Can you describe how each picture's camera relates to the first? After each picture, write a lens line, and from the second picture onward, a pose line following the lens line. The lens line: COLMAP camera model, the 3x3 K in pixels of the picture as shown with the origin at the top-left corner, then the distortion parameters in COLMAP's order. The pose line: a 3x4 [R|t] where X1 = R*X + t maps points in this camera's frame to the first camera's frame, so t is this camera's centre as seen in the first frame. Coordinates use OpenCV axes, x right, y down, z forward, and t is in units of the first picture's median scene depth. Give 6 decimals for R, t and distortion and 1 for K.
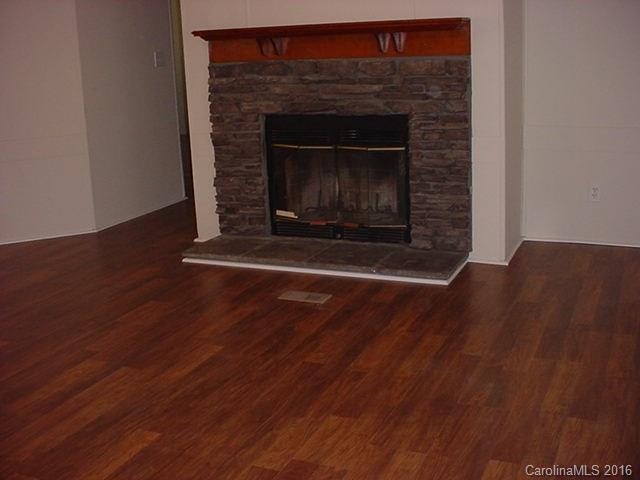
lens RADIAL K [[806.1, 0, 320.0], [0, 806.1, 240.0], [0, 0, 1]] dist [-0.149497, 0.003829]
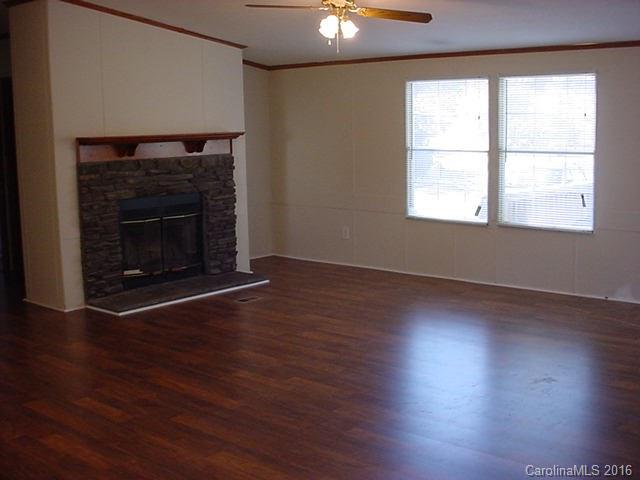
lens RADIAL K [[806.1, 0, 320.0], [0, 806.1, 240.0], [0, 0, 1]] dist [-0.149497, 0.003829]
pose [[0.283975, -0.101533, 0.953441, -1.285144], [0.239597, 0.970346, 0.031971, -0.055301], [-0.928413, 0.219363, 0.299881, 0.308834]]
